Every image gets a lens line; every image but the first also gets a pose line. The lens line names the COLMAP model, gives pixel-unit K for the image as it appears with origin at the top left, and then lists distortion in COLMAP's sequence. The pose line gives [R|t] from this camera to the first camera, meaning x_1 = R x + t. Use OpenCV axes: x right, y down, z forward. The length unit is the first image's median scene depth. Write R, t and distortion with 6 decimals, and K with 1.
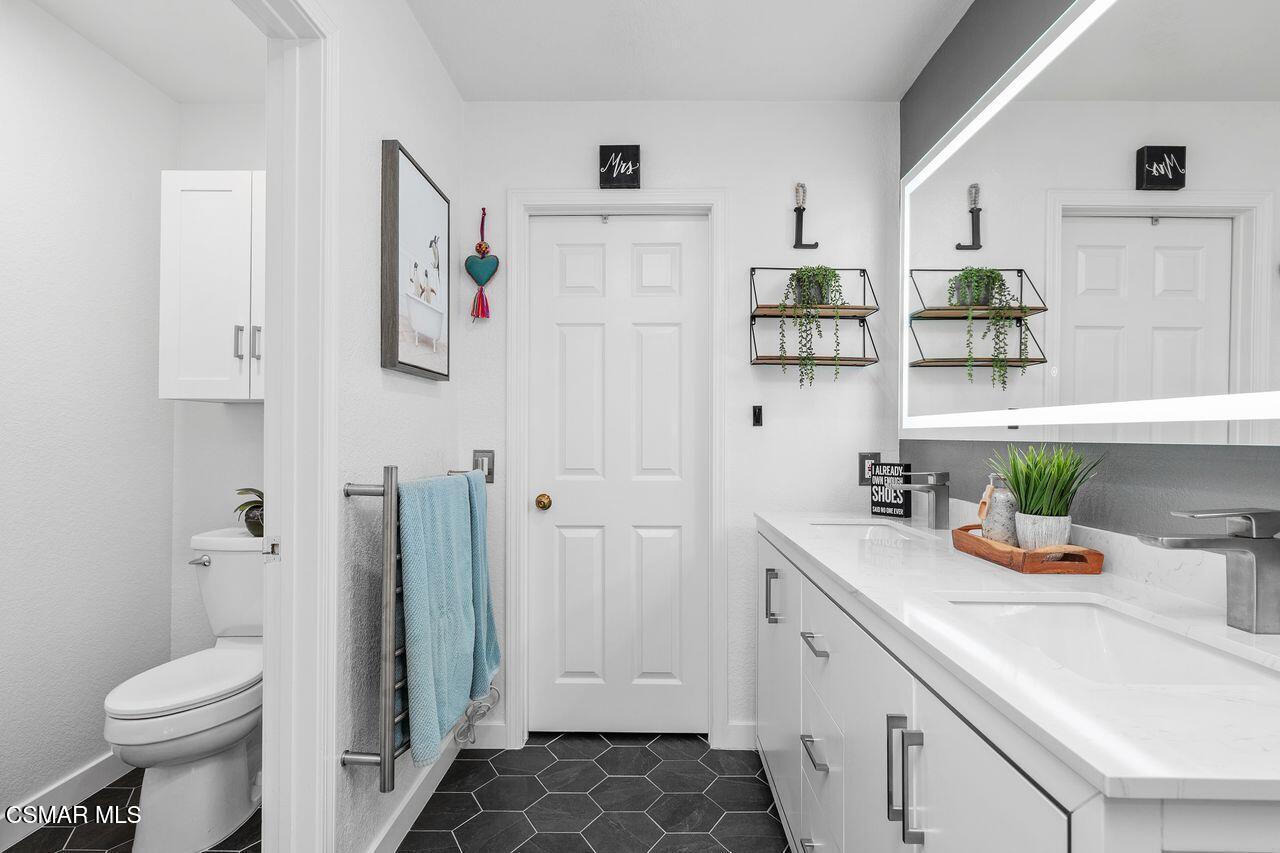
lens RADIAL K [[654.1, 0, 640.1], [0, 654.1, 429.0], [0, 0, 1]] dist [-0.000153, -0.005077]
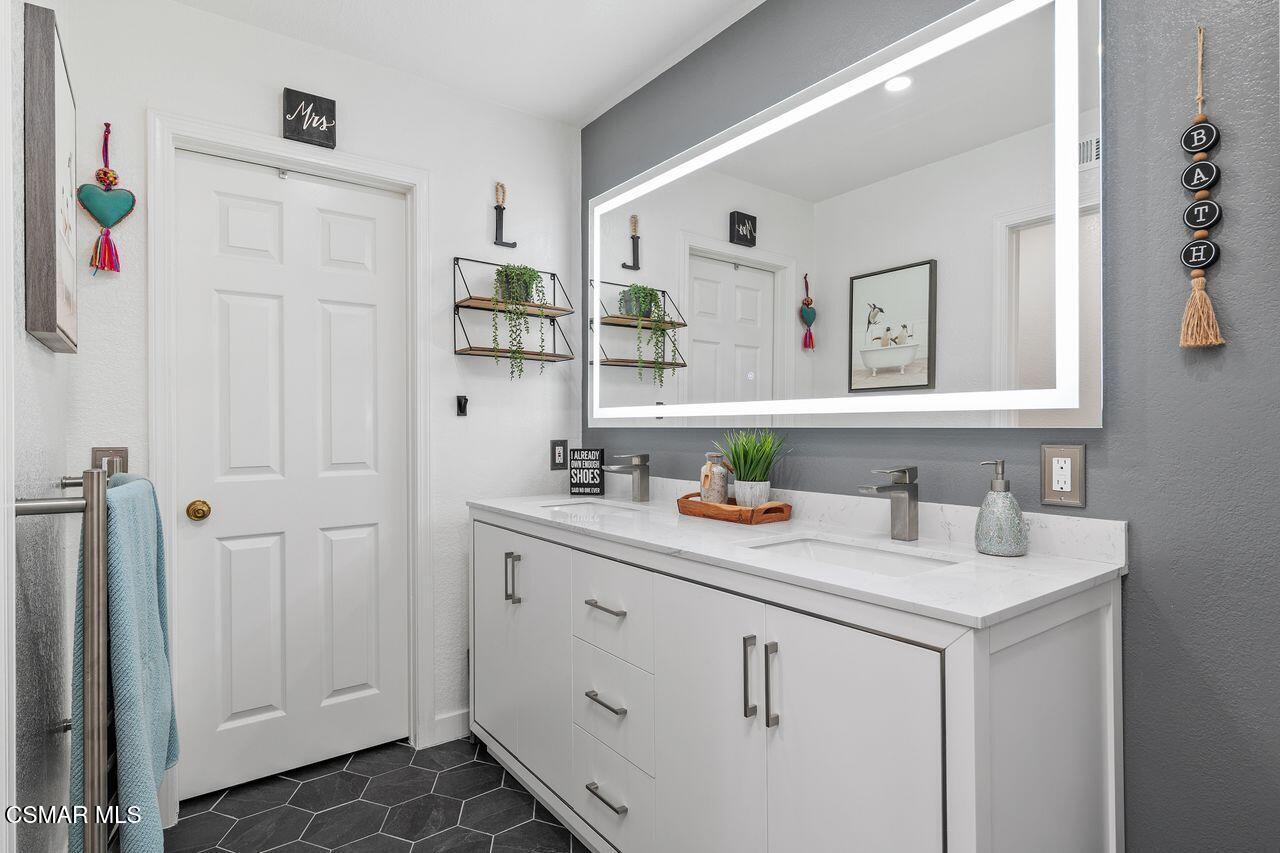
lens RADIAL K [[654.1, 0, 644.1], [0, 654.1, 422.8], [0, 0, 1]] dist [-0.000153, -0.005077]
pose [[0.787318, -0.005414, 0.616523, -0.221860], [0.001211, 0.999973, 0.007234, -0.000683], [-0.616546, -0.004949, 0.787303, 0.036239]]
